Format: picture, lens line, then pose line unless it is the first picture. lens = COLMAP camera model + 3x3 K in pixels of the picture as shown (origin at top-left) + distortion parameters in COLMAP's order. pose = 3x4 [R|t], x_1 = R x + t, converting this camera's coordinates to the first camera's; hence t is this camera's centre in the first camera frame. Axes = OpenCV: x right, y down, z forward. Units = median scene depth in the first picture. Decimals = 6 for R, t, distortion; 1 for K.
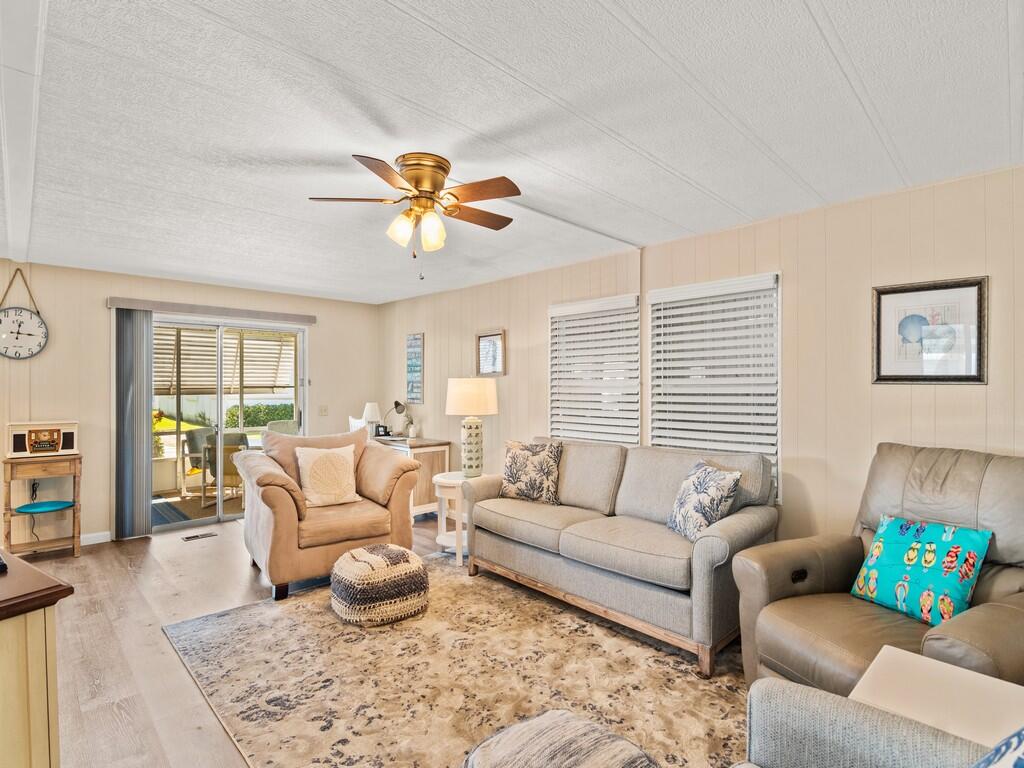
lens RADIAL K [[503.7, 0, 498.0], [0, 503.7, 385.8], [0, 0, 1]] dist [-0.005923, -0.002357]
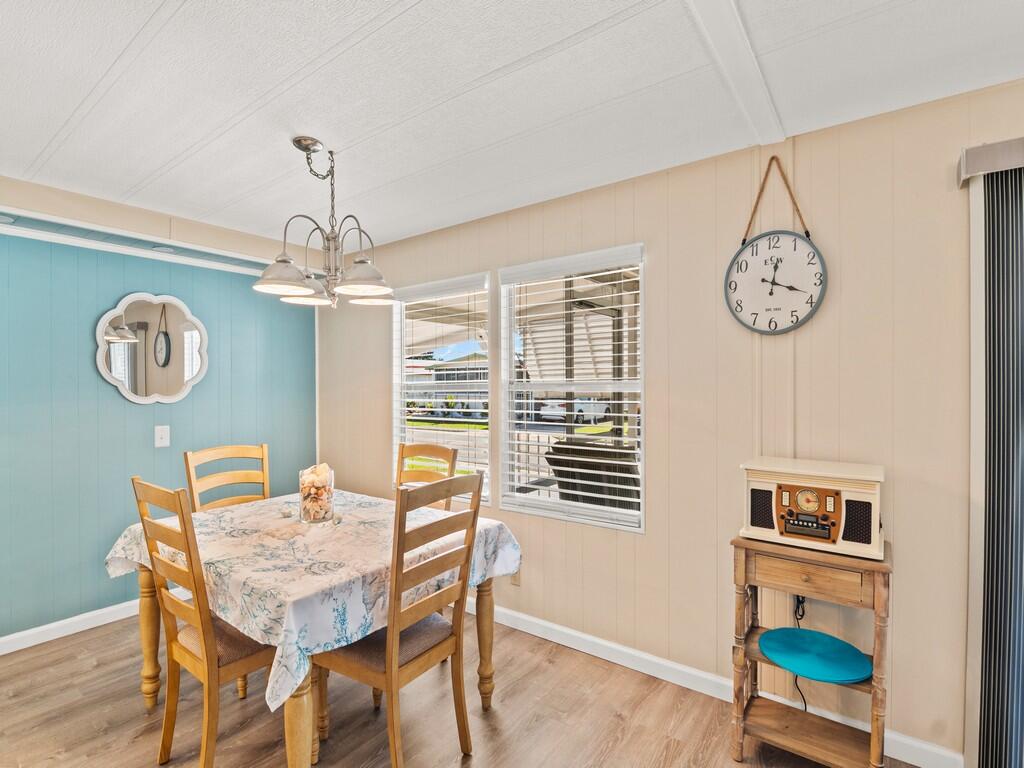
lens RADIAL K [[503.7, 0, 510.5], [0, 503.7, 387.2], [0, 0, 1]] dist [-0.005923, -0.002357]
pose [[0.159042, 0.002191, -0.987269, -0.506198], [0.007802, 0.999964, 0.003476, -0.003218], [0.987241, -0.008255, 0.159019, 0.664156]]
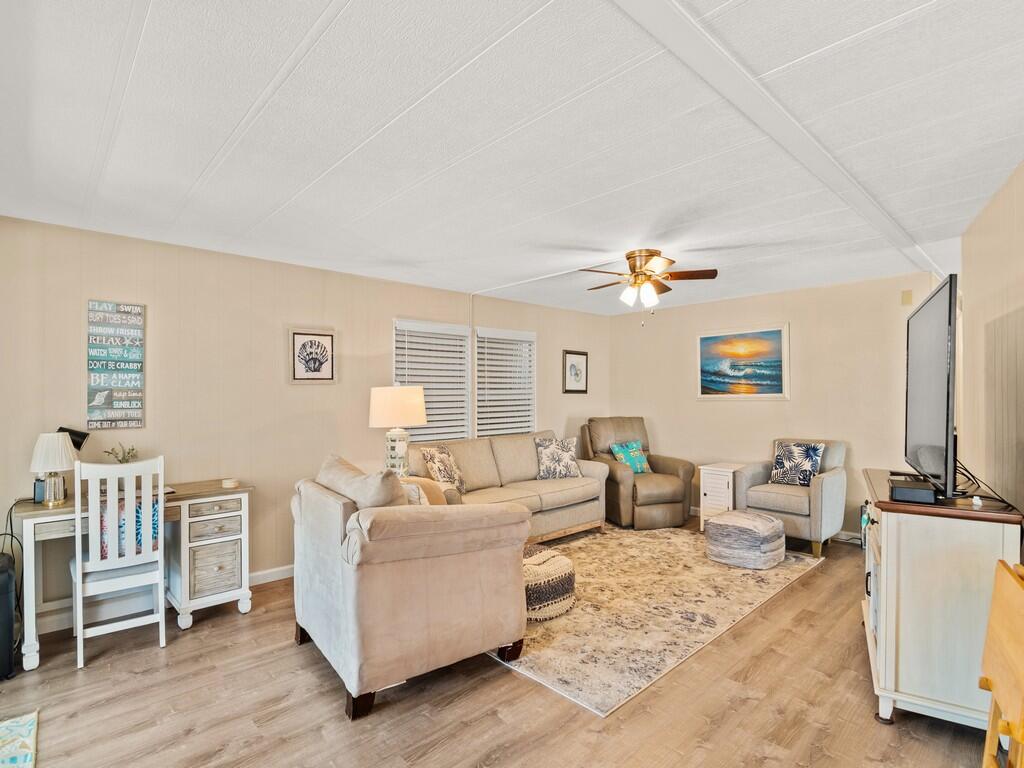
lens RADIAL K [[520.9, 0, 517.4], [0, 520.9, 392.0], [0, 0, 1]] dist [0.033225, 0.000272]
pose [[0.005033, 0.008938, 0.999947, -1.058369], [0.008799, 0.999921, -0.008982, 0.005690], [-0.999949, 0.008844, 0.004954, 0.813181]]
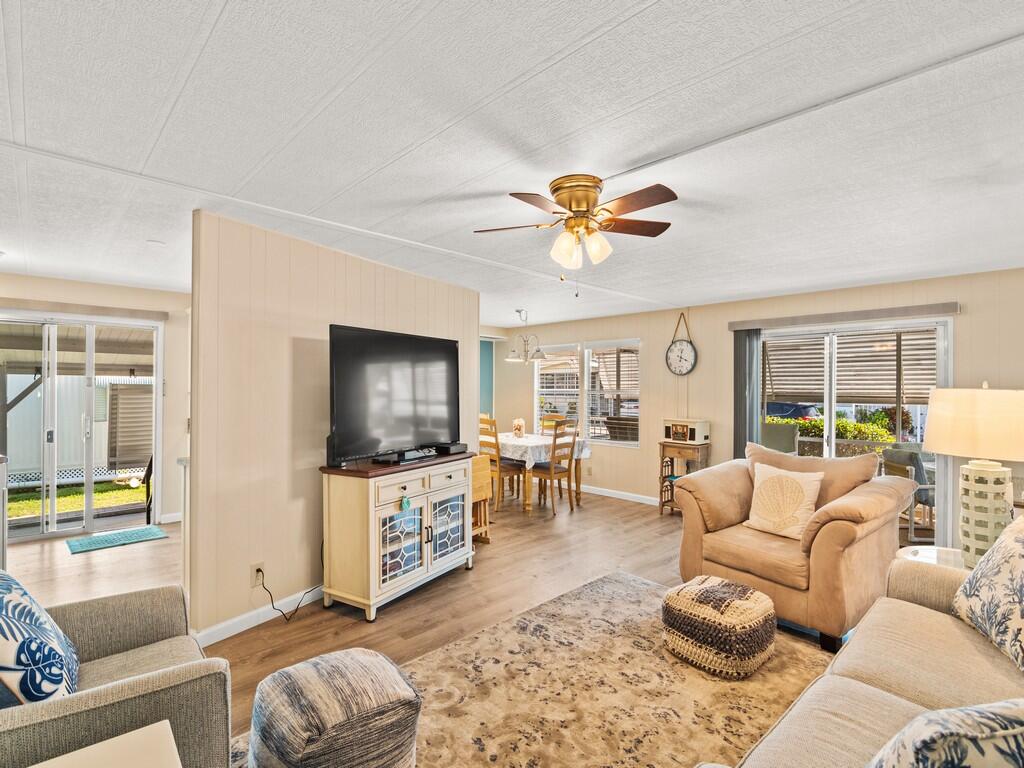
lens RADIAL K [[503.7, 0, 509.9], [0, 503.7, 387.7], [0, 0, 1]] dist [-0.005923, -0.002357]
pose [[0.001294, 0.000876, -0.999999, 0.514397], [-0.007831, 0.999969, 0.000866, -0.014240], [0.999969, 0.007830, 0.001301, 0.506439]]
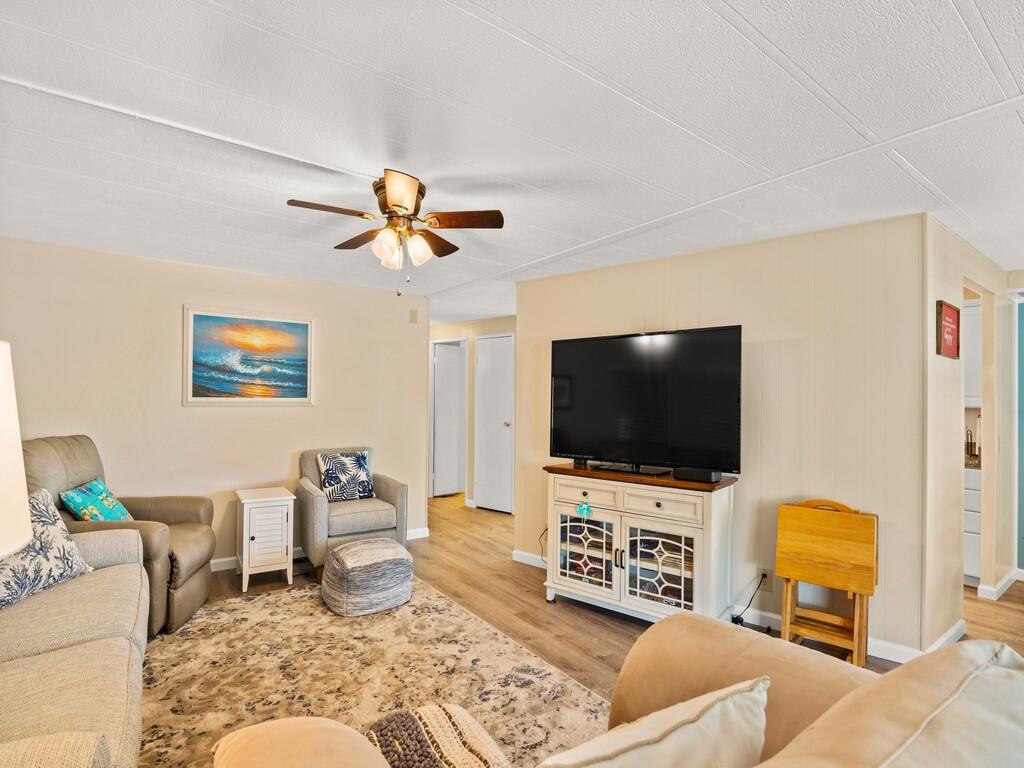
lens RADIAL K [[503.7, 0, 490.5], [0, 503.7, 395.3], [0, 0, 1]] dist [-0.005923, -0.002357]
pose [[-0.987234, -0.011953, 0.158830, -0.297882], [-0.013115, 0.999894, -0.006266, -0.000389], [-0.158738, -0.008269, -0.987286, 1.176028]]
